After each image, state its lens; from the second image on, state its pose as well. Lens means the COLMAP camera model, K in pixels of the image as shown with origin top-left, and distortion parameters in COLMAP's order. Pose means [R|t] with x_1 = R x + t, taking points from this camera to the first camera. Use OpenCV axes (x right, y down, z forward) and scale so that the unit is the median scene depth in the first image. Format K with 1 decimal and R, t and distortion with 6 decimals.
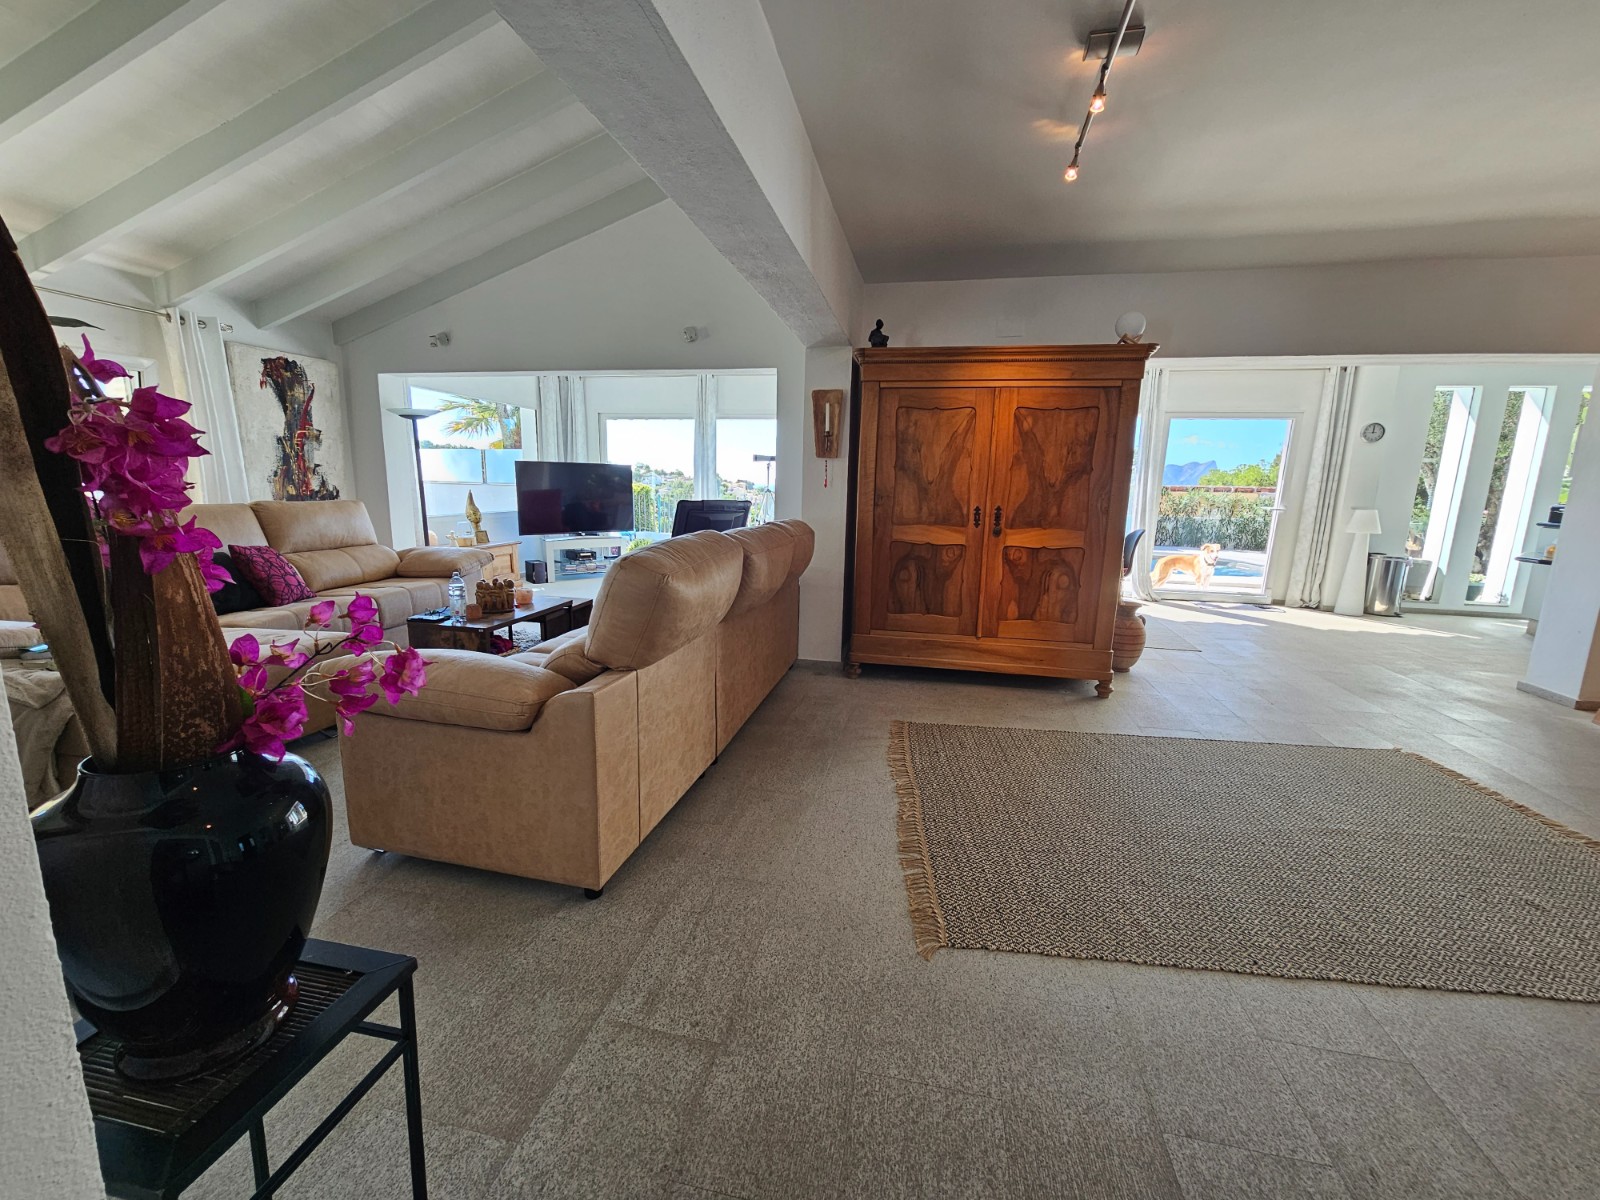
lens RADIAL K [[649.6, 0, 798.2], [0, 649.6, 599.0], [0, 0, 1]] dist [-0.001966, -0.000135]
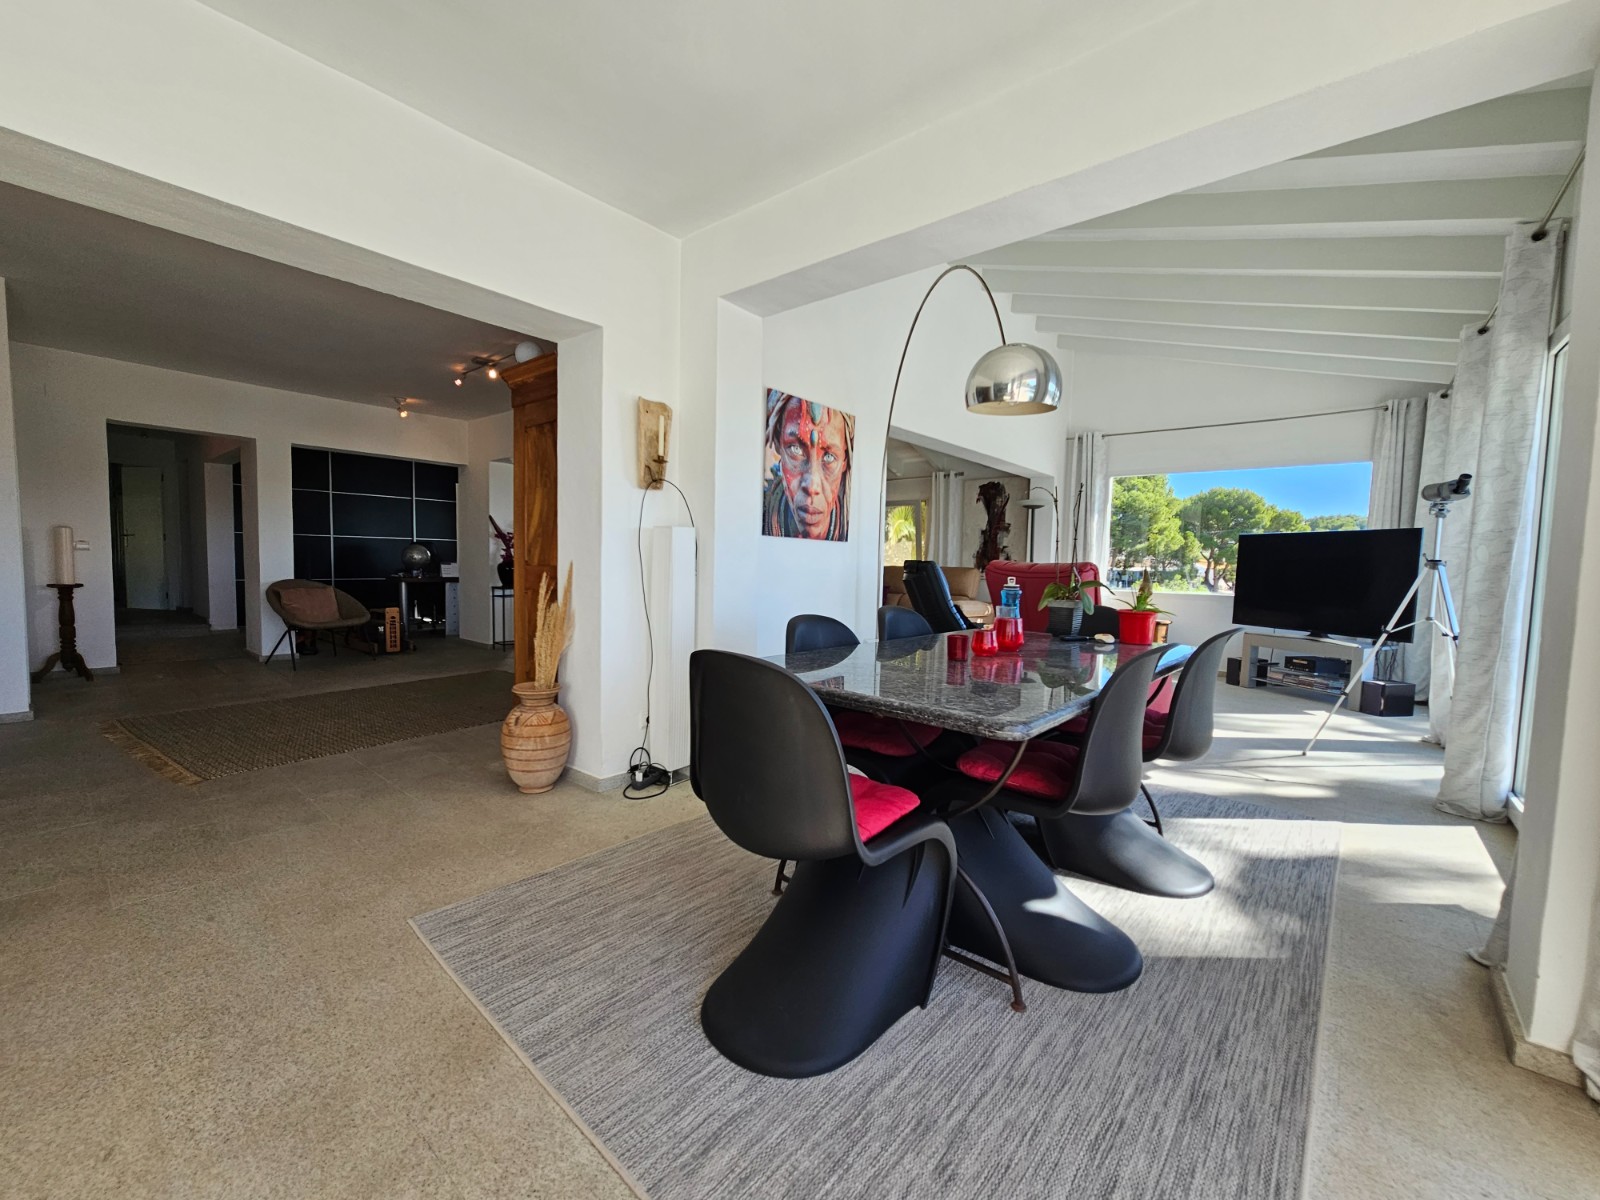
lens RADIAL K [[649.6, 0, 795.0], [0, 649.6, 604.9], [0, 0, 1]] dist [-0.001966, -0.000135]
pose [[-0.484263, 0.028538, -0.874457, 0.872173], [-0.188302, 0.972646, 0.136021, -0.198421], [0.854419, 0.230532, -0.465643, 1.394229]]
